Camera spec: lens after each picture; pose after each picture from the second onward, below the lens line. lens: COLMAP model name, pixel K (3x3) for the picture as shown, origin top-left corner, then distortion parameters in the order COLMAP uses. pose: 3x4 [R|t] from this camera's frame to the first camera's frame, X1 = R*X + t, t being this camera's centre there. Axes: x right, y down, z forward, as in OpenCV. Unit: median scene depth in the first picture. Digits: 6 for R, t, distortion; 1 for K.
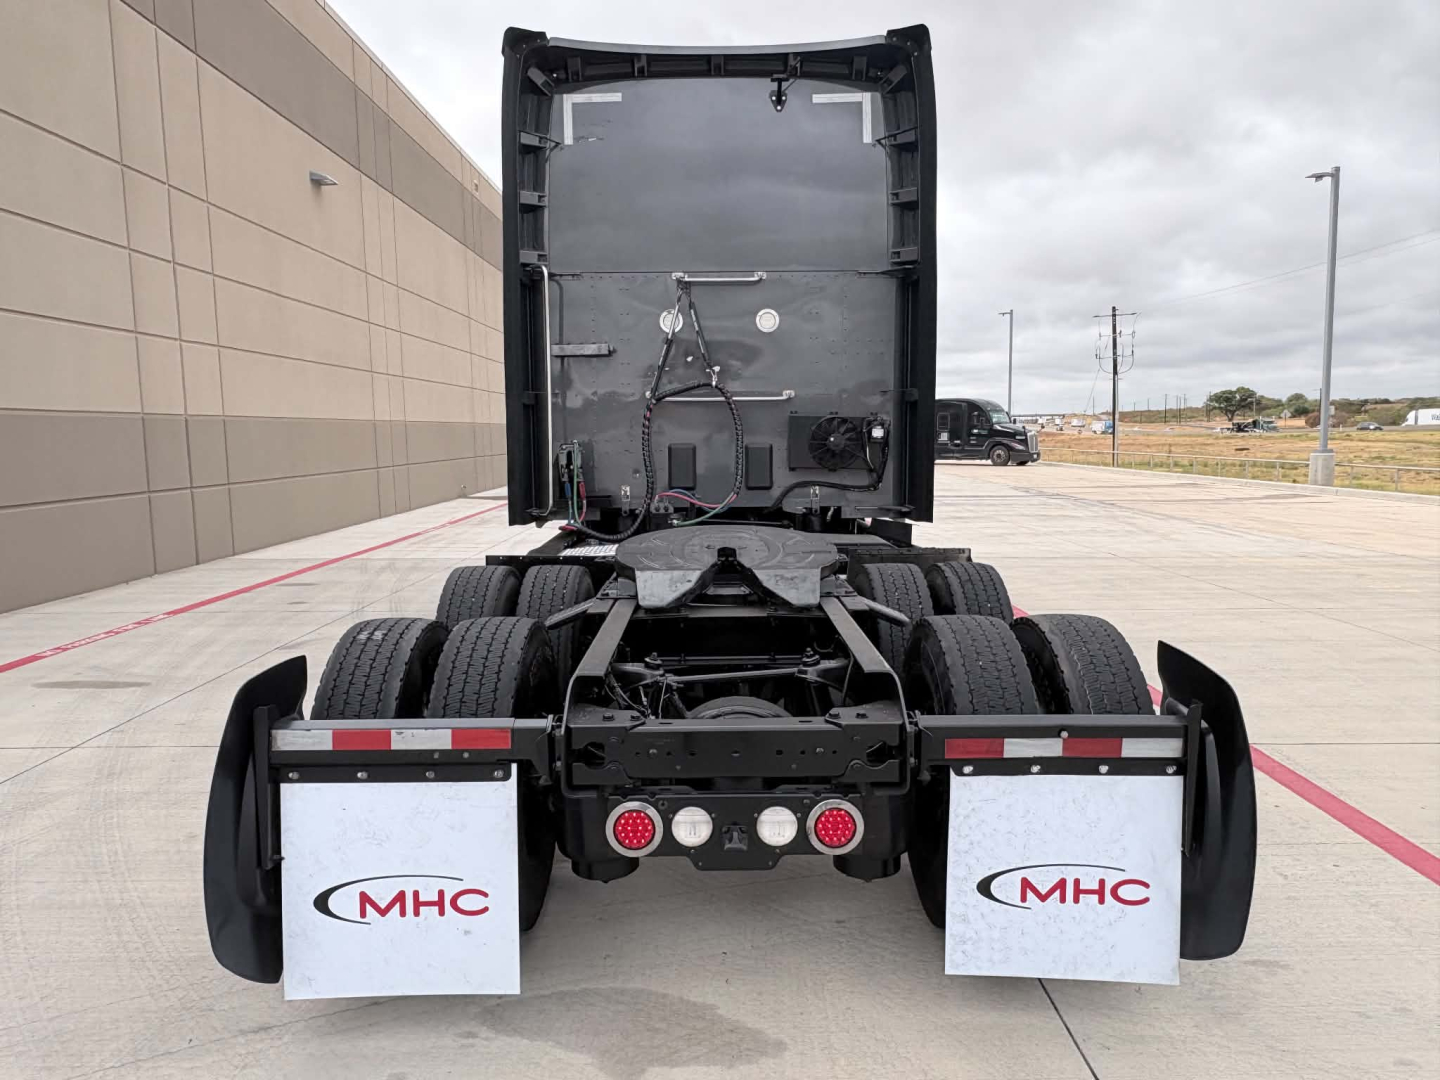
lens RADIAL K [[999.4, 0, 699.8], [0, 999.4, 531.5], [0, 0, 1]] dist [0.002155, 0.000520]
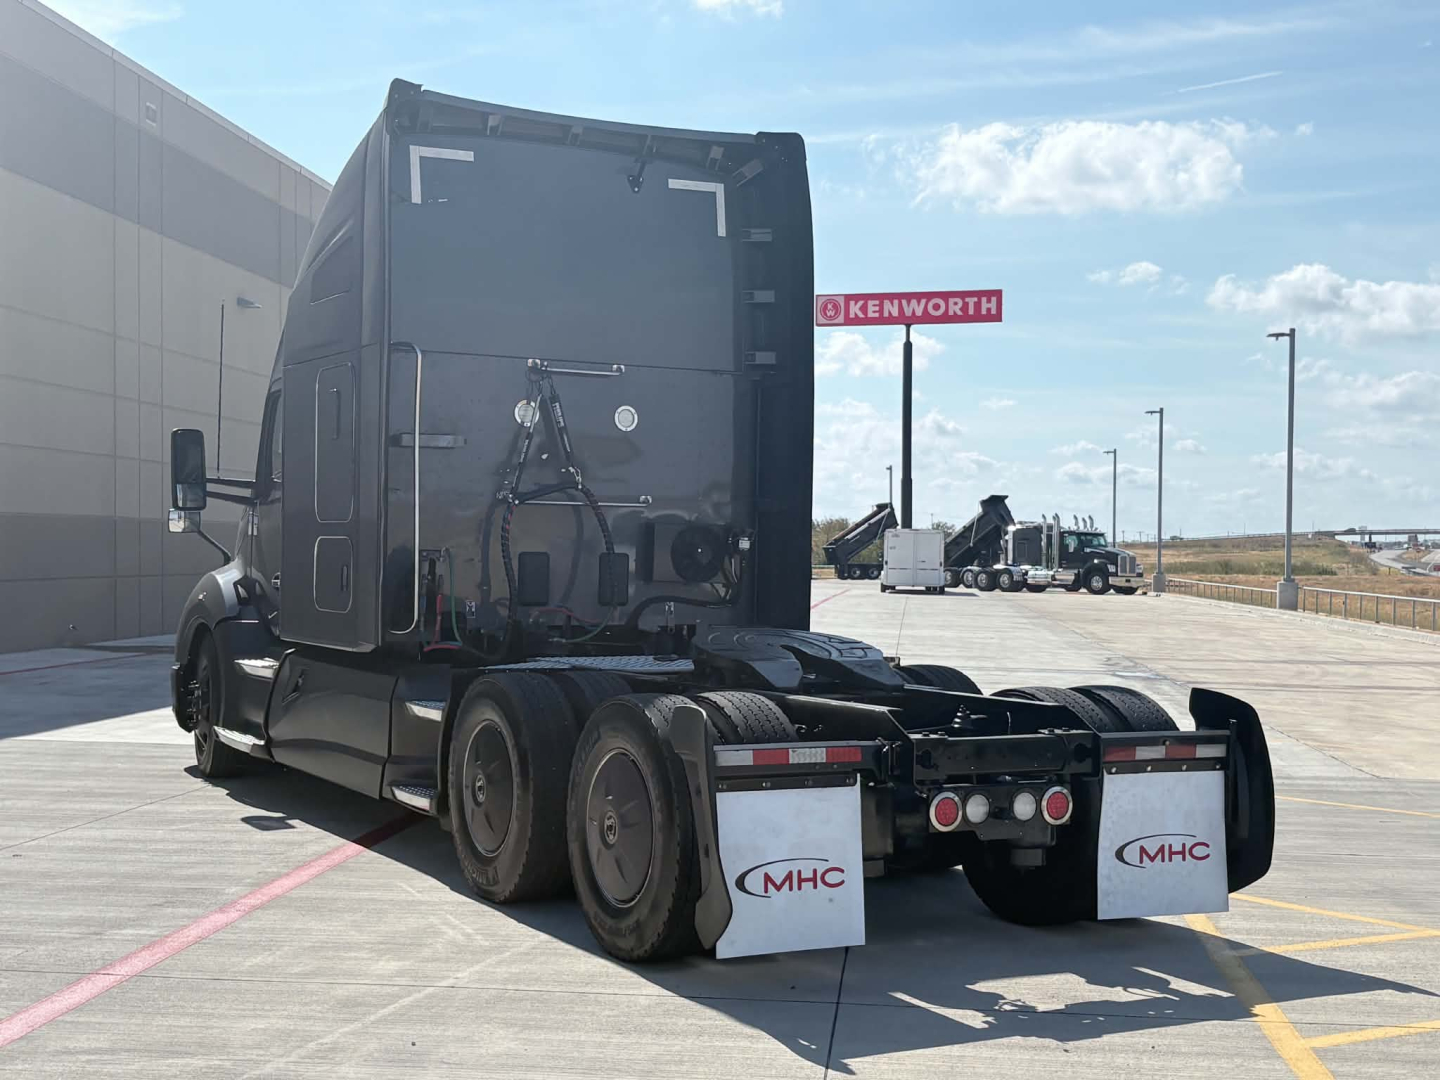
lens RADIAL K [[1933.9, 0, 635.0], [0, 1933.9, 559.1], [0, 0, 1]] dist [0.198914, -0.573065]
pose [[0.890912, 0.018145, 0.453813, -1.660337], [0.024211, 0.995884, -0.087349, 0.159509], [-0.453530, 0.088807, 0.886806, -1.261053]]
